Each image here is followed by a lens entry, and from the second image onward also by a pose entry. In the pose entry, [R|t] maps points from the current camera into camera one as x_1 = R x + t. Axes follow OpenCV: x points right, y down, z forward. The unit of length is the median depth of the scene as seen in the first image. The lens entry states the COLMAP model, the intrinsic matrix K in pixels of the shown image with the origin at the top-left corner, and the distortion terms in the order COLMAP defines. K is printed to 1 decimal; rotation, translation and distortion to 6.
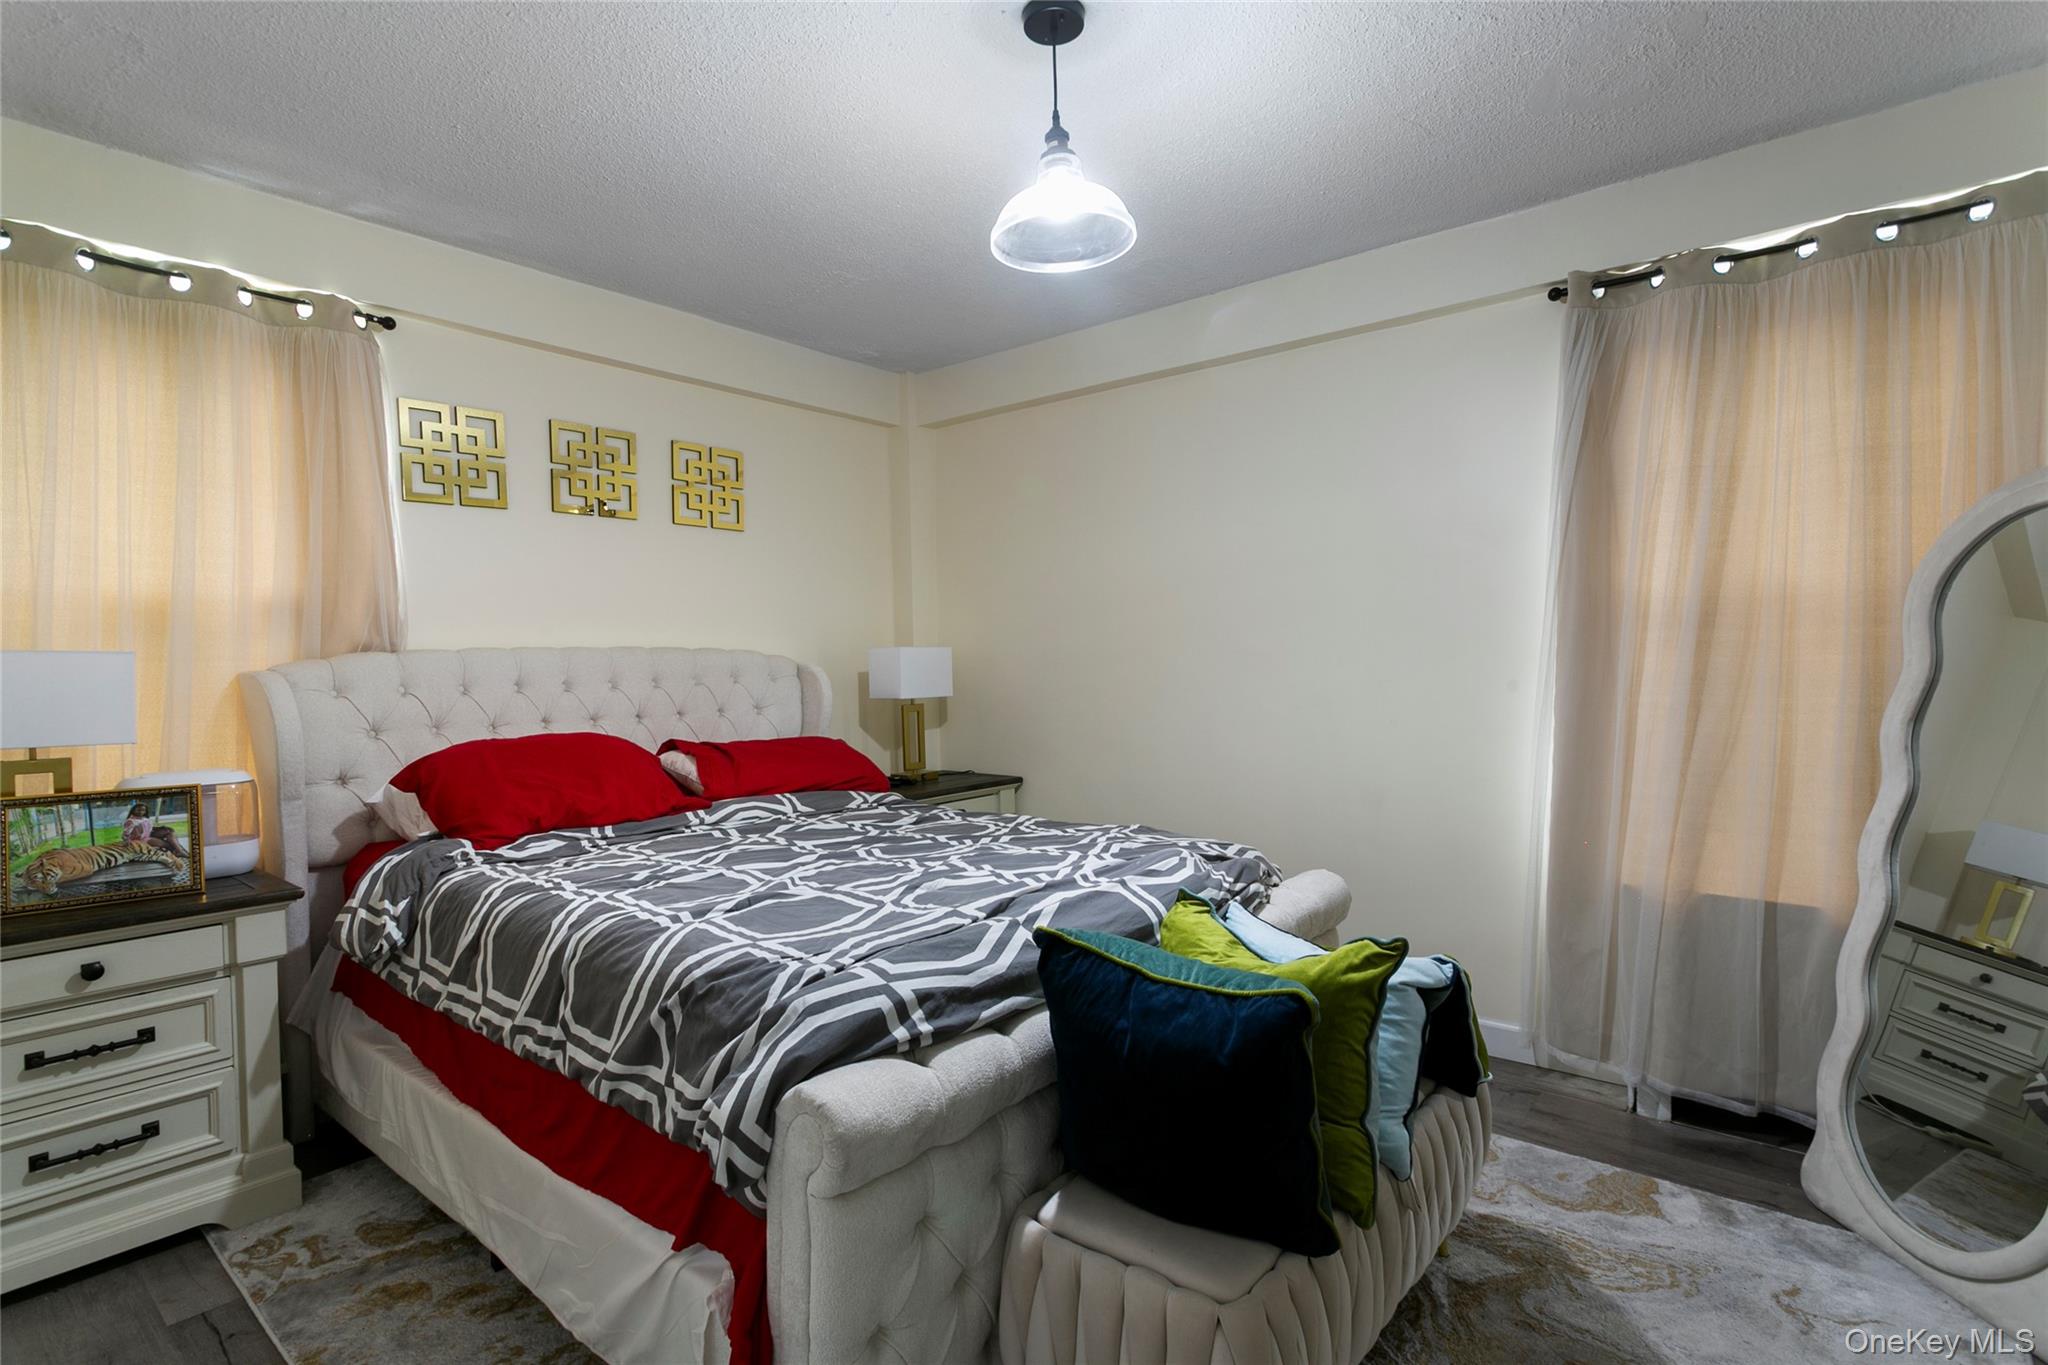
lens RADIAL K [[1000.2, 0, 1013.9], [0, 1000.2, 680.6], [0, 0, 1]] dist [-0.001292, 0.001925]
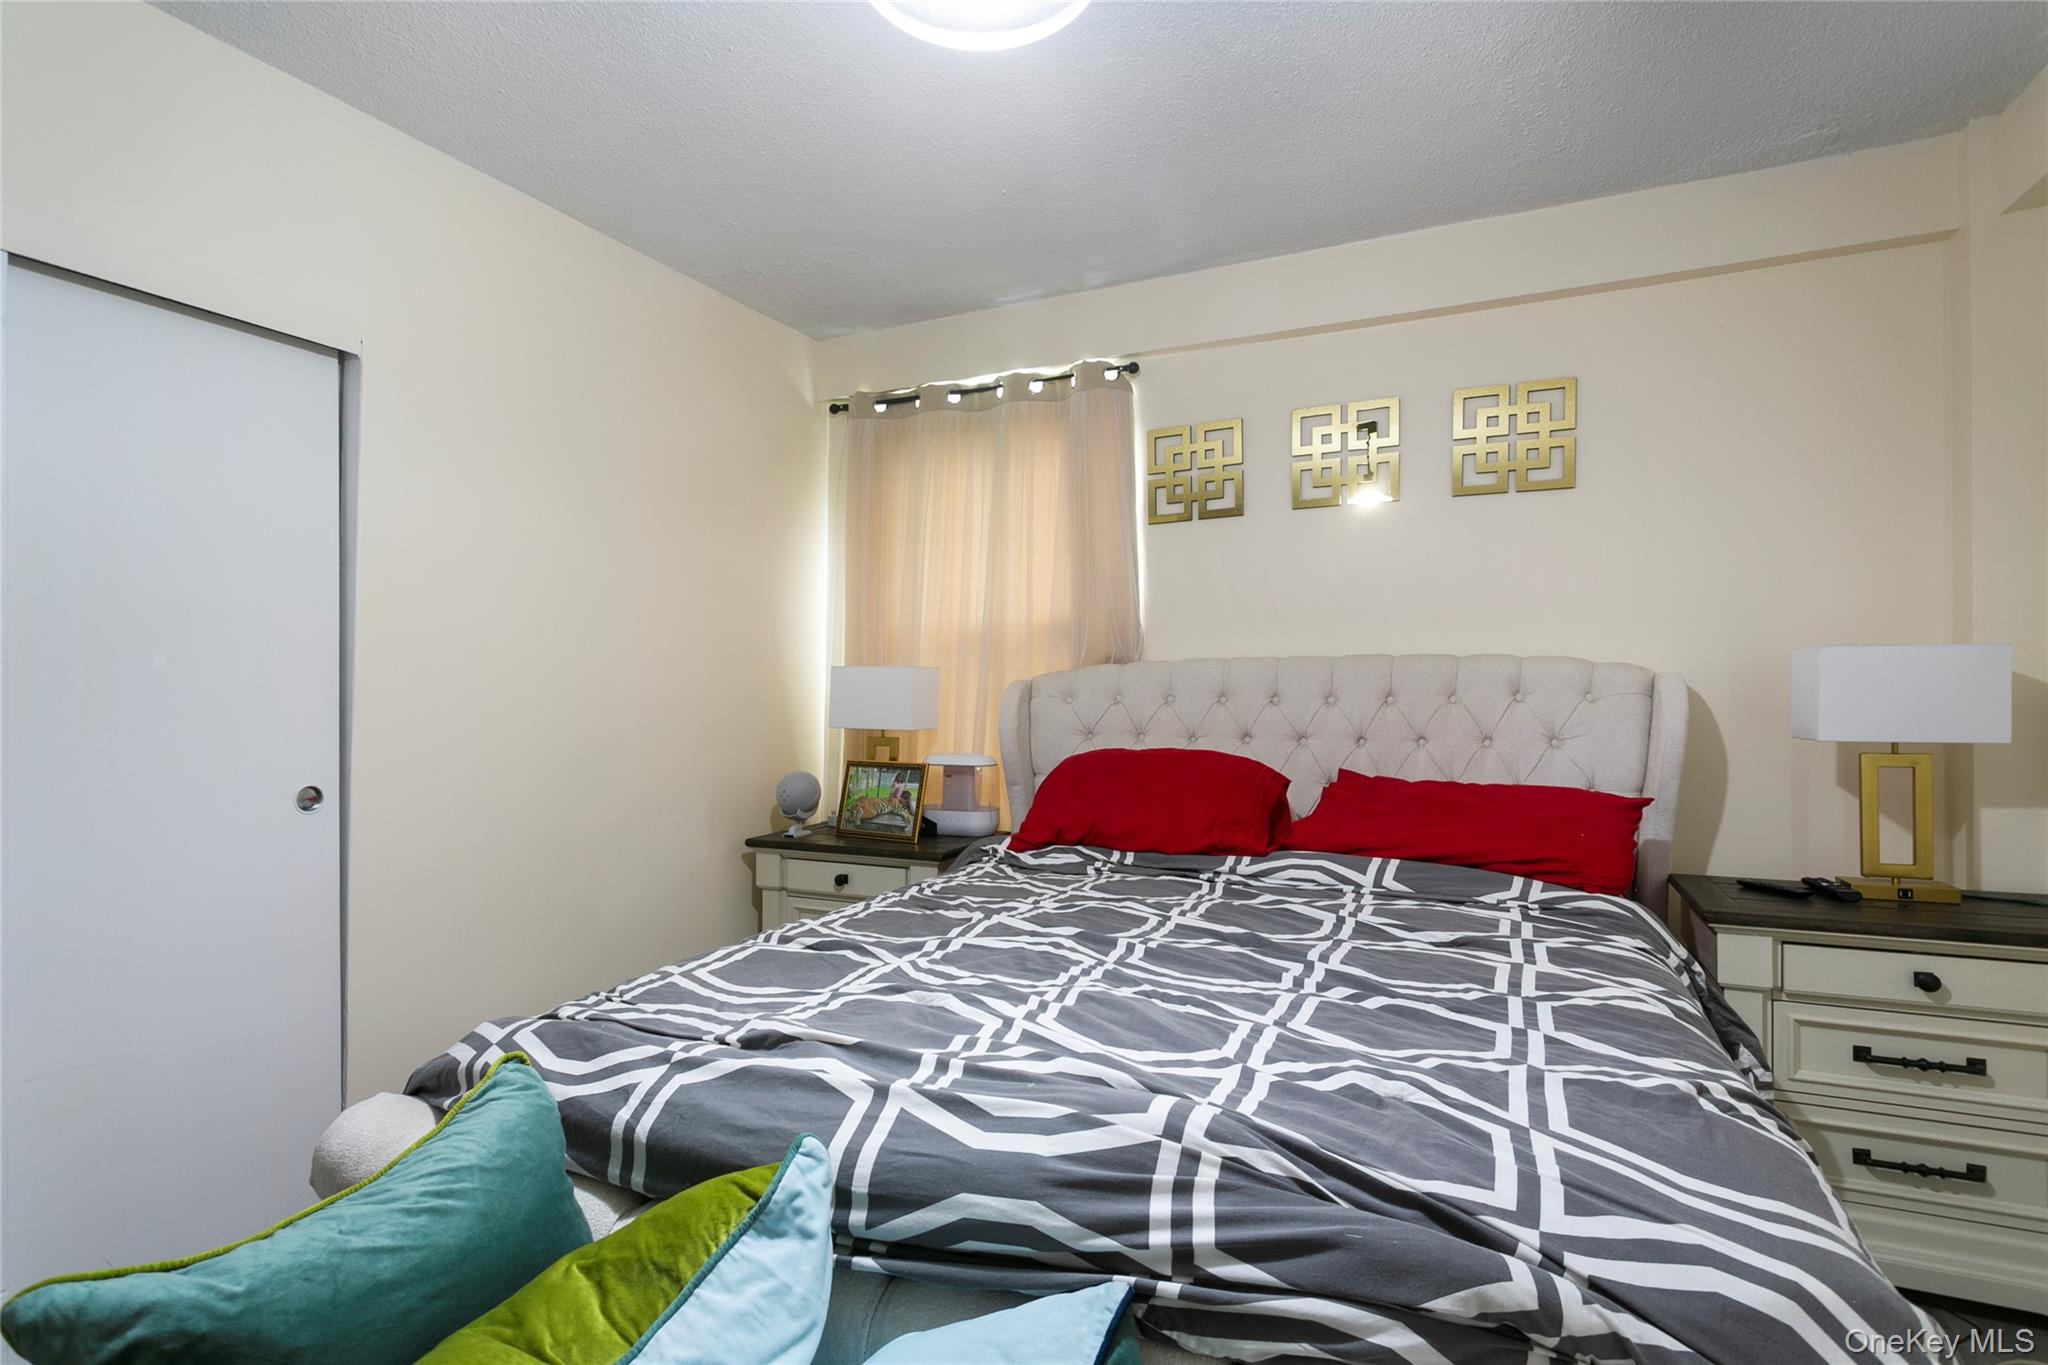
lens RADIAL K [[1000.2, 0, 1013.9], [0, 1000.2, 680.6], [0, 0, 1]] dist [-0.001292, 0.001925]
pose [[0.260914, 0.011583, -0.965293, 0.486348], [-0.014982, 0.999856, 0.007948, -0.020594], [0.965246, 0.012388, 0.261050, 0.689766]]
